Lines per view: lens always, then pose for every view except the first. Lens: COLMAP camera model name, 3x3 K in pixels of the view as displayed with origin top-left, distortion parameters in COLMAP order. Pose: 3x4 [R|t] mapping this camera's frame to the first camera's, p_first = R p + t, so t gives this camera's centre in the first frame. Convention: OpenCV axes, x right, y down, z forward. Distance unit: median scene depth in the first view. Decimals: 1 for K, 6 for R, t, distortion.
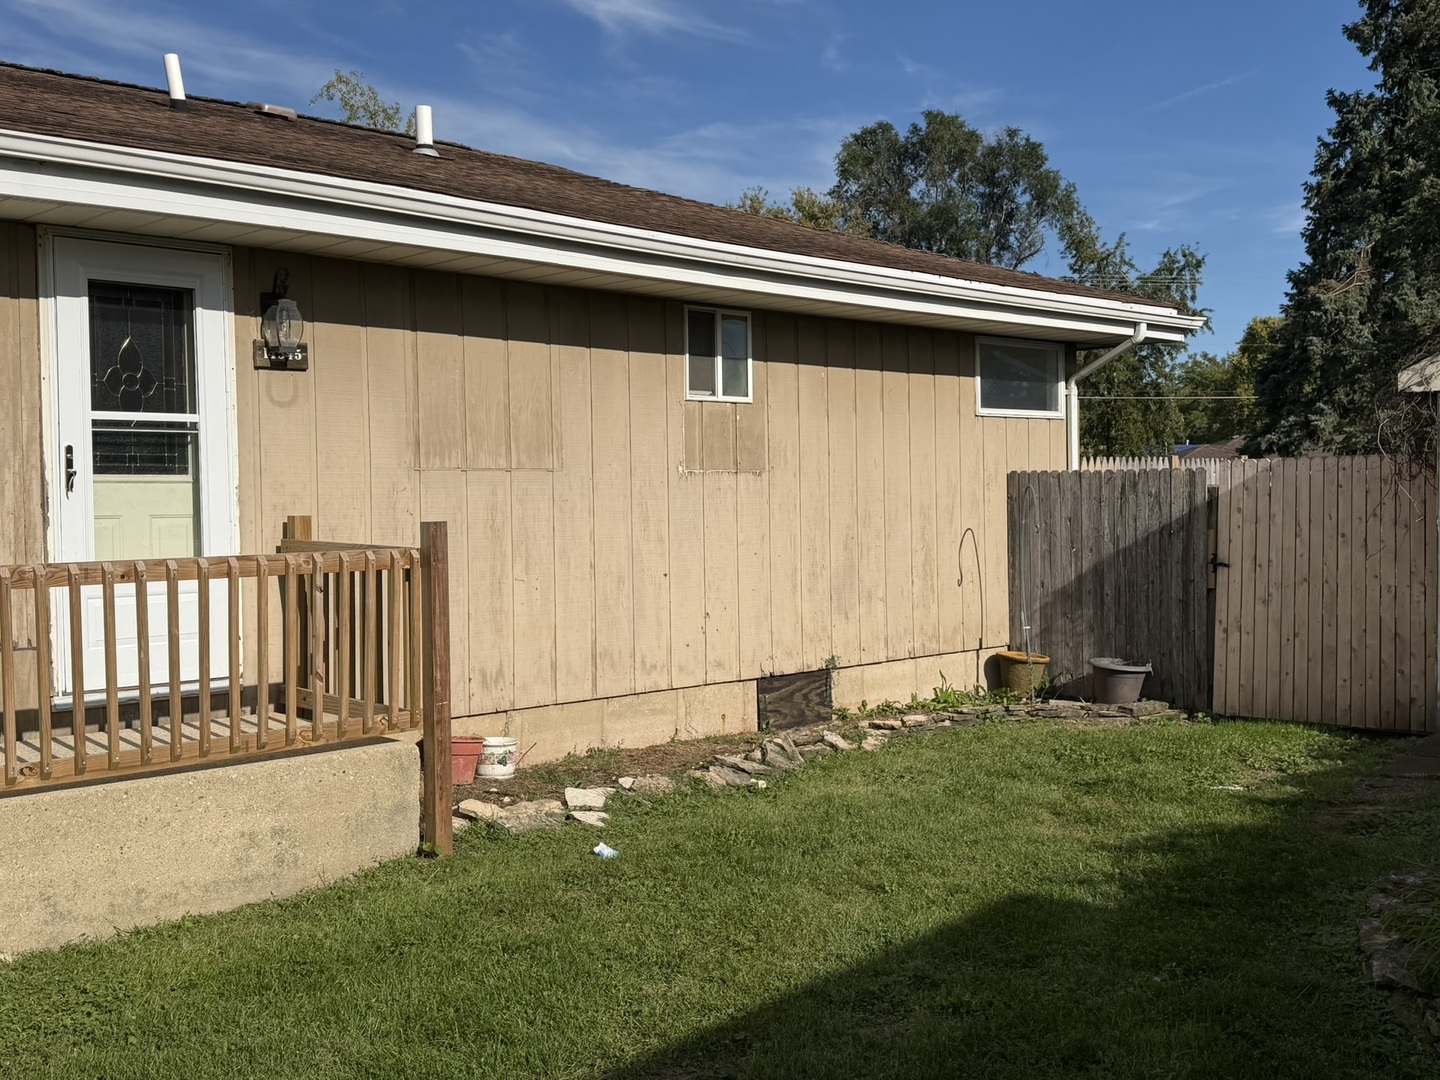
lens RADIAL K [[1579.2, 0, 722.2], [0, 1579.2, 541.2], [0, 0, 1]] dist [0.077999, 0.000000]
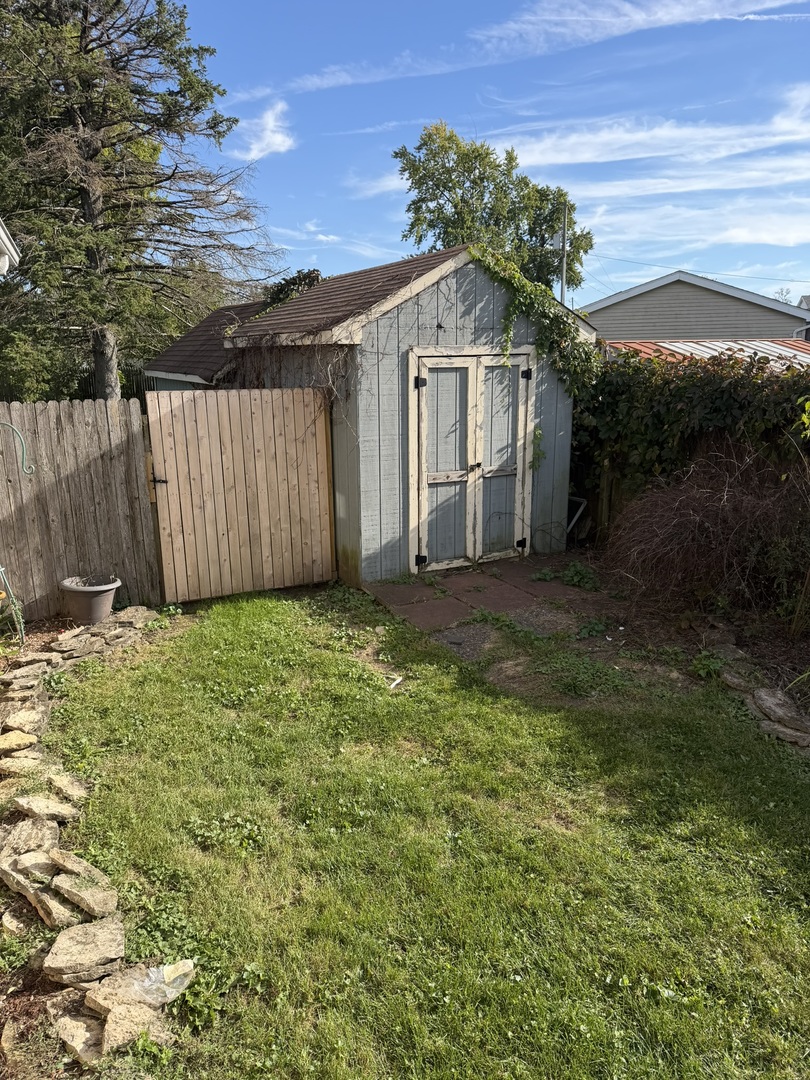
lens RADIAL K [[721.1, 0, 403.8], [0, 721.1, 535.1], [0, 0, 1]] dist [0.064564, -0.001634]
pose [[0.398582, -0.214983, 0.891580, -0.092285], [0.022376, 0.974129, 0.224884, -0.055570], [-0.916860, -0.069685, 0.393080, 0.533567]]
